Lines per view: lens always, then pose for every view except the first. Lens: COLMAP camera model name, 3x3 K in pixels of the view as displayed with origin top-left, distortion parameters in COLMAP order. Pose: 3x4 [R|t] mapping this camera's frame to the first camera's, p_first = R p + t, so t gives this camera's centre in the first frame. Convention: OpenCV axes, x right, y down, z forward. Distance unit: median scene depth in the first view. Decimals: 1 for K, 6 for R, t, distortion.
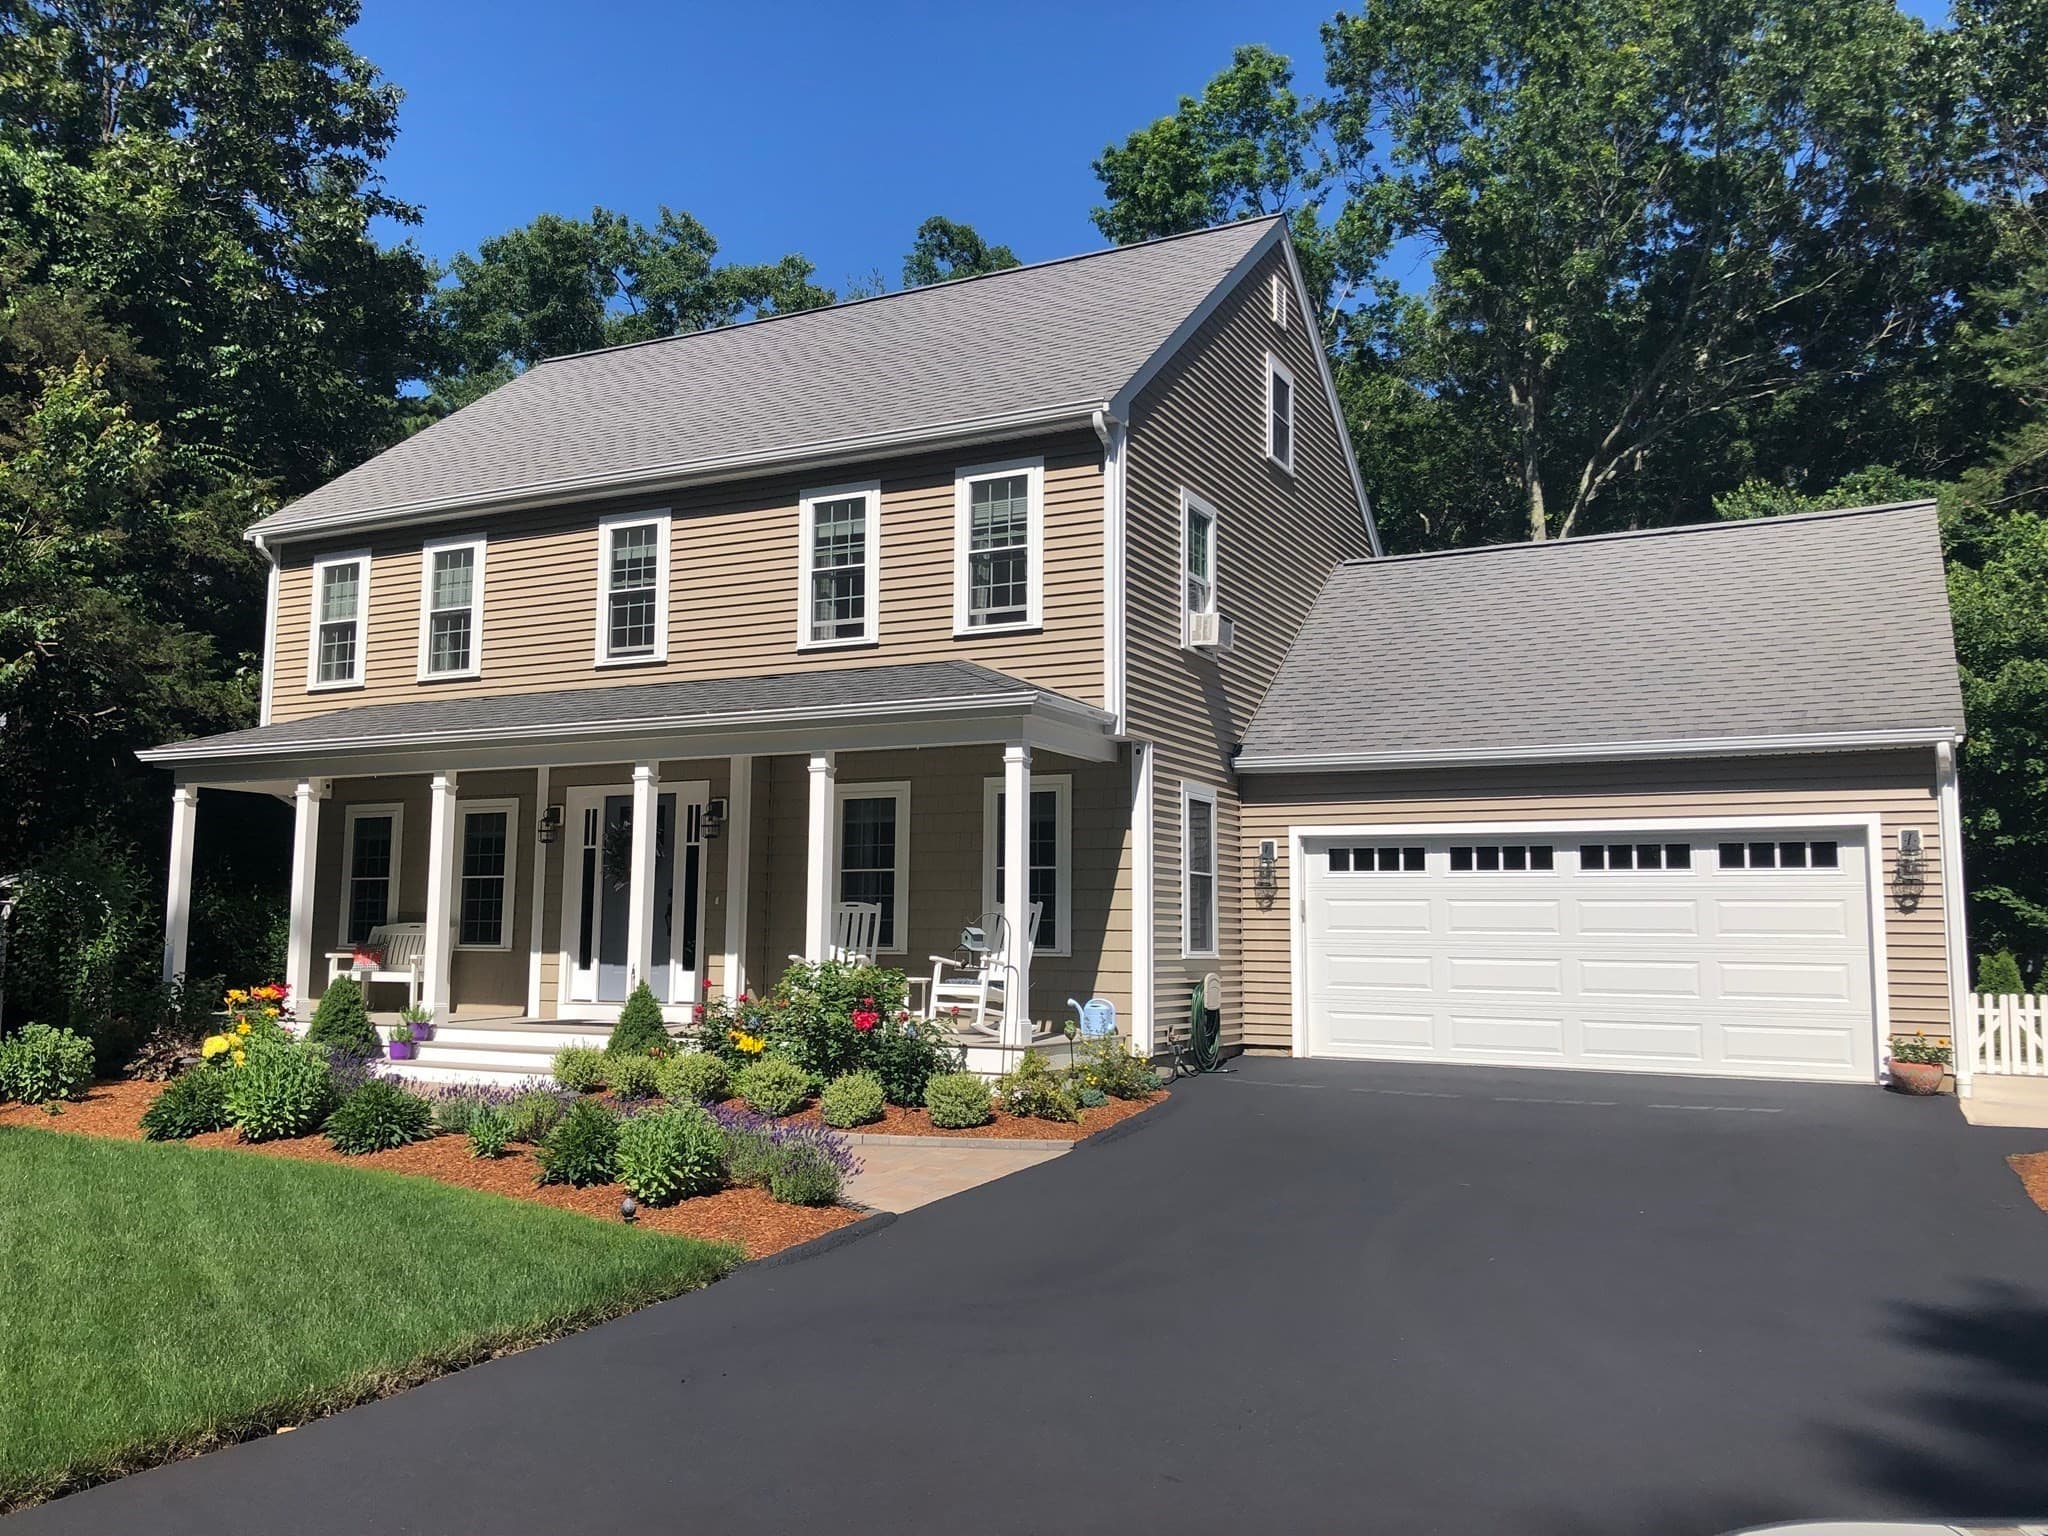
lens RADIAL K [[1657.5, 0, 1024.0], [0, 1657.5, 768.0], [0, 0, 1]] dist [0.091298, -0.129604]
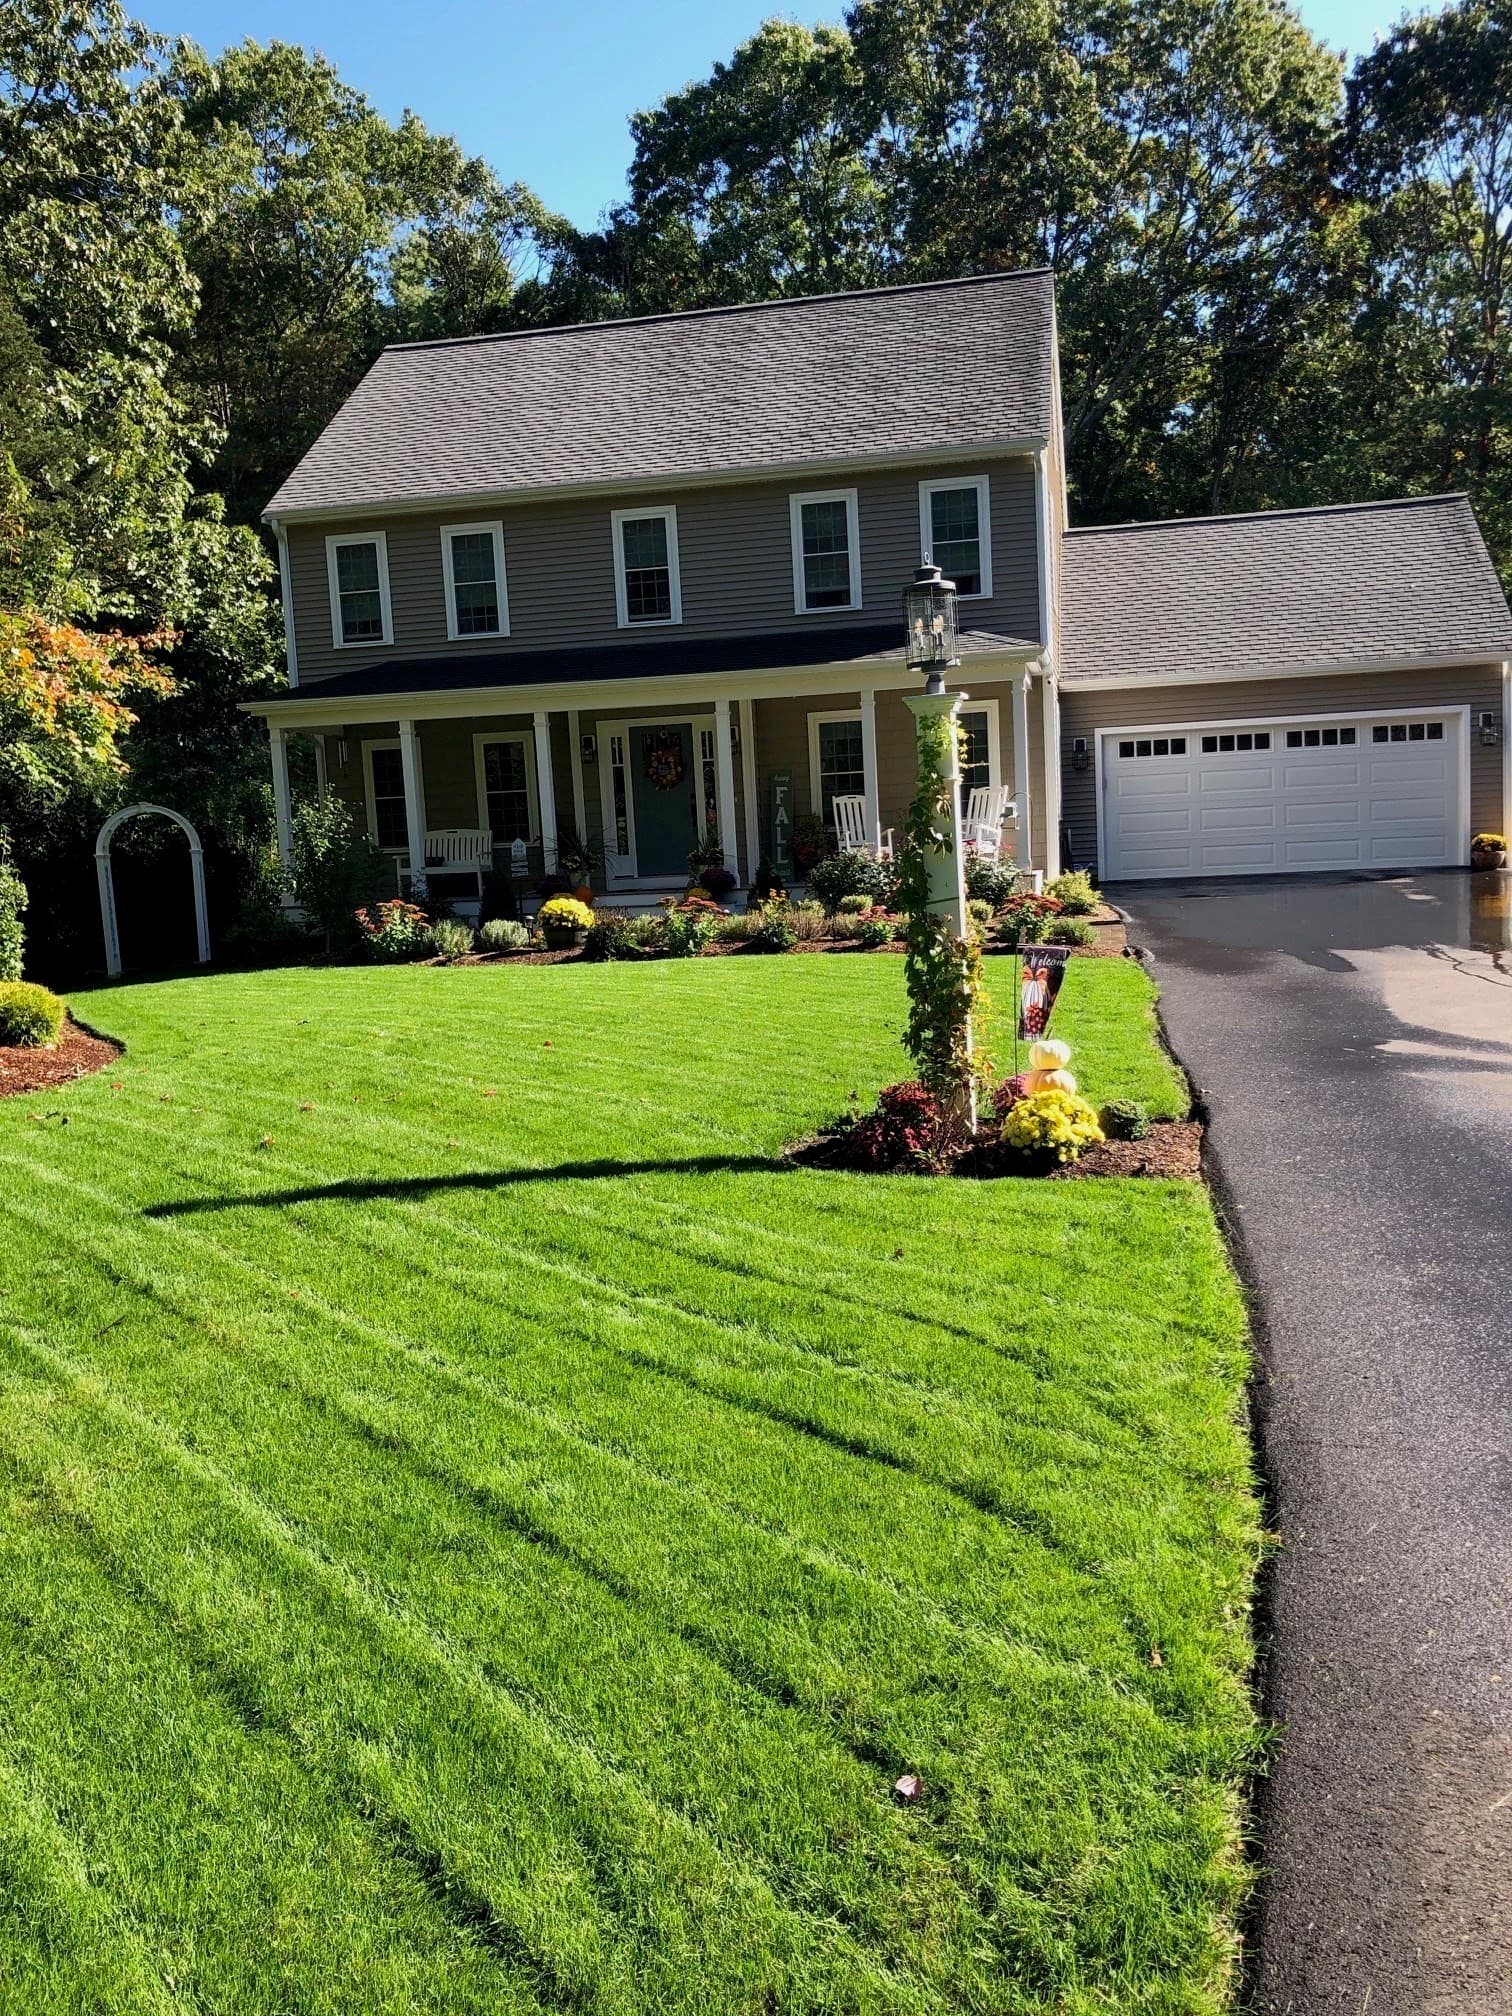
lens RADIAL K [[1645.3, 0, 784.9], [0, 1645.3, 1000.4], [0, 0, 1]] dist [0.062744, -0.074084]
pose [[0.958747, -0.085514, 0.271094, -0.518772], [0.030154, 0.978893, 0.202137, -0.032878], [-0.282657, -0.185623, 0.941089, -0.347328]]
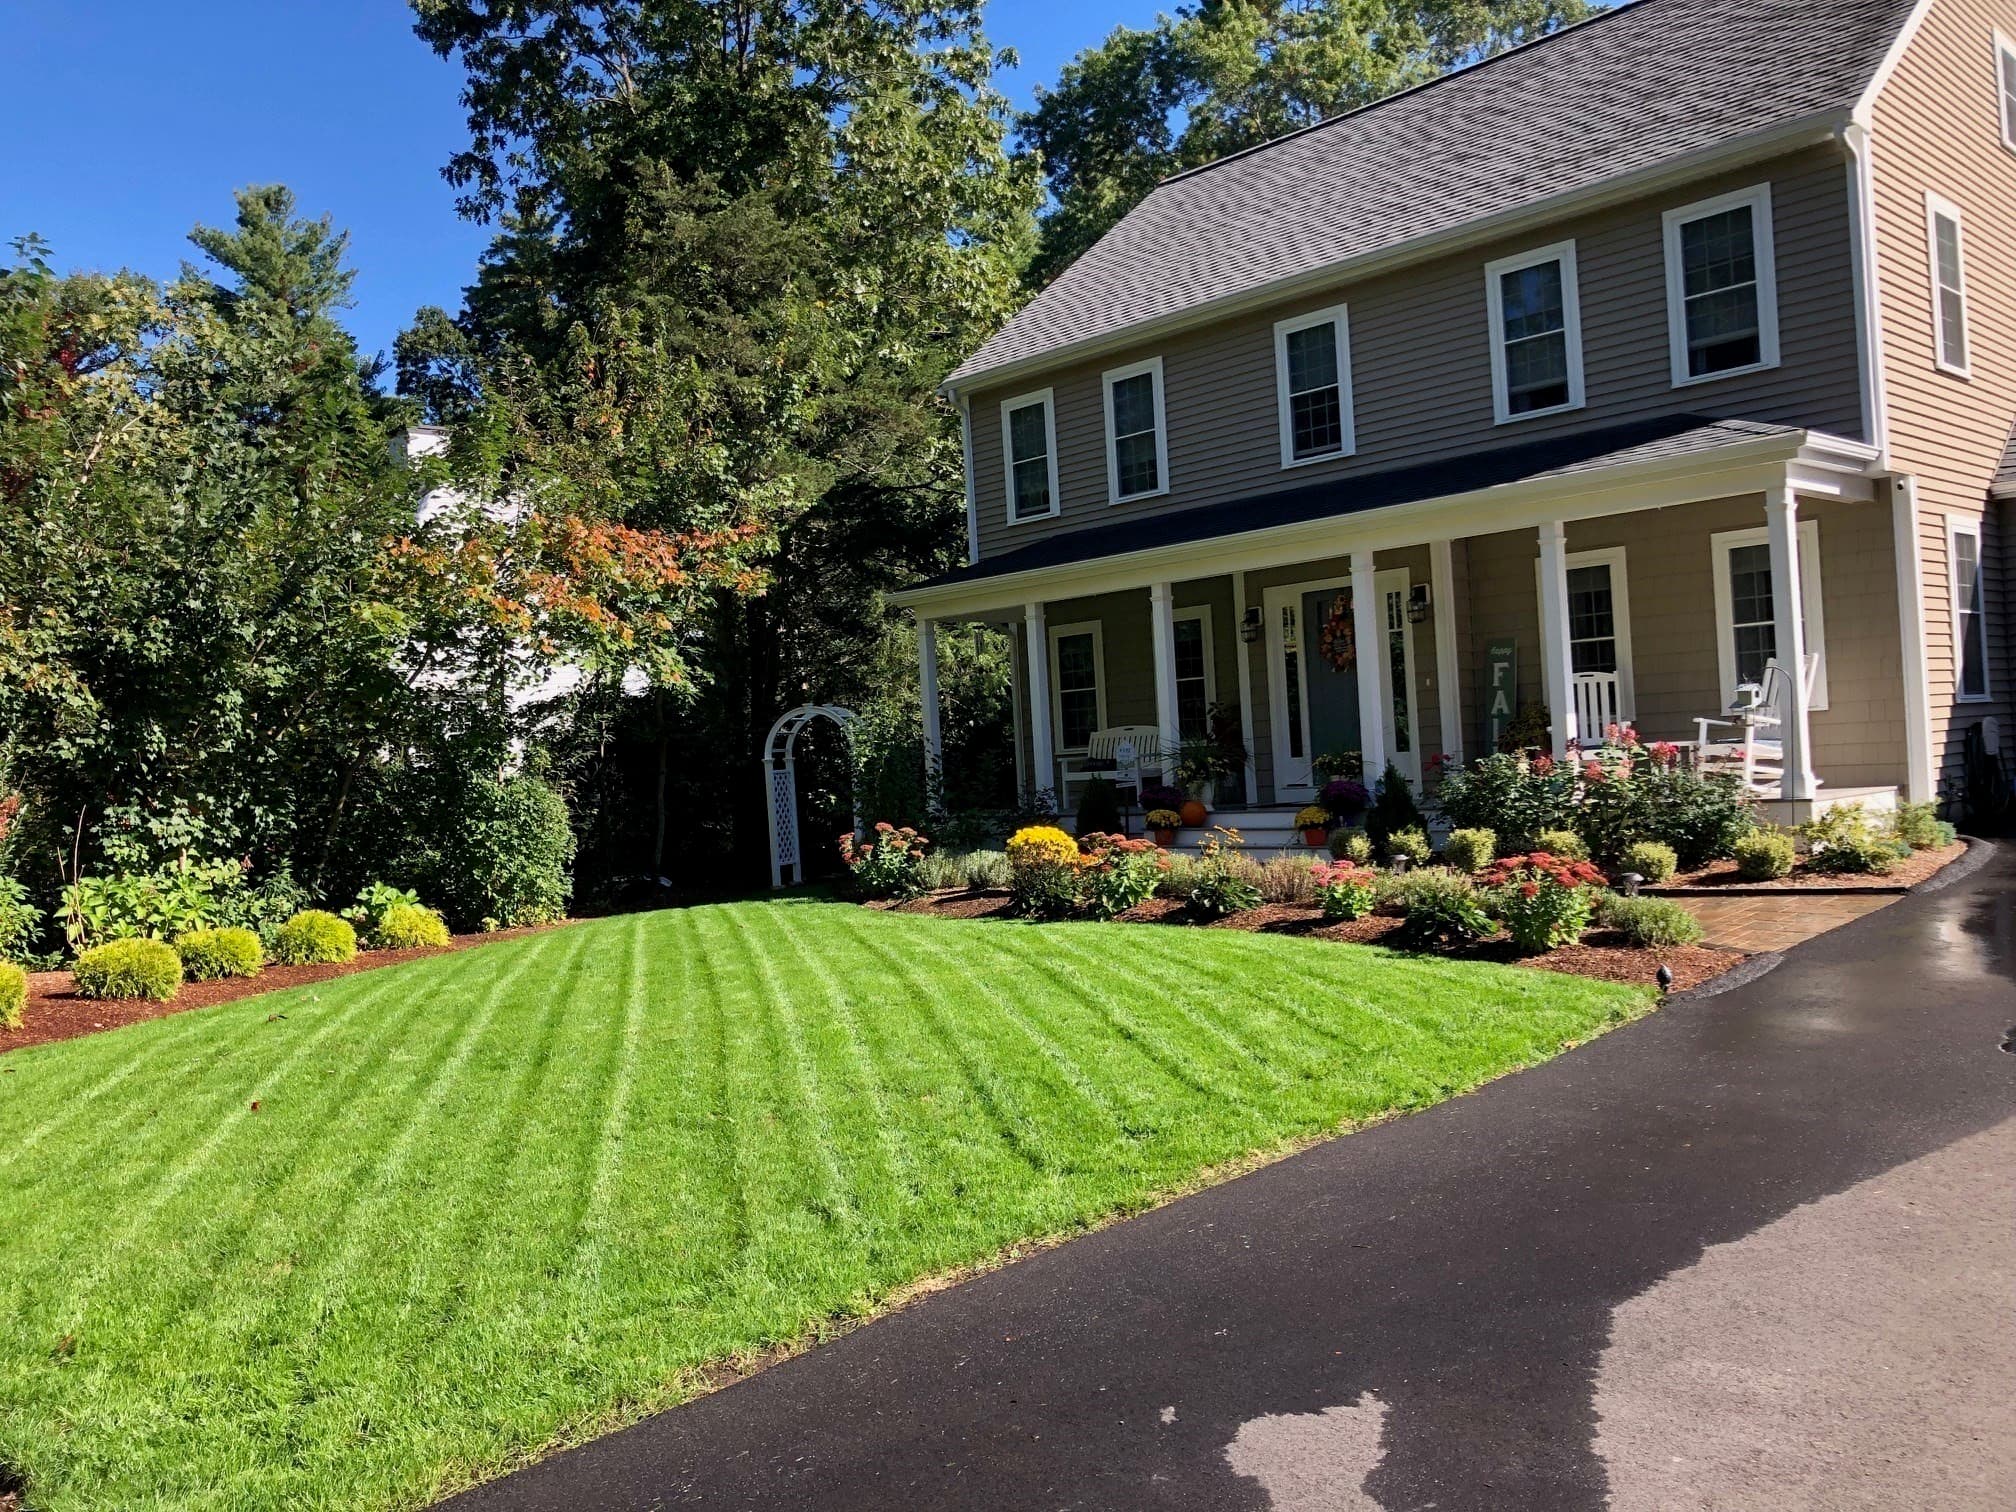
lens RADIAL K [[1645.3, 0, 1006.3], [0, 1645.3, 741.5], [0, 0, 1]] dist [0.062744, -0.074084]
pose [[0.947078, -0.068279, -0.313659, -0.108986], [0.100735, 0.990974, 0.088443, -0.001353], [0.304789, -0.115359, 0.945408, -0.052132]]
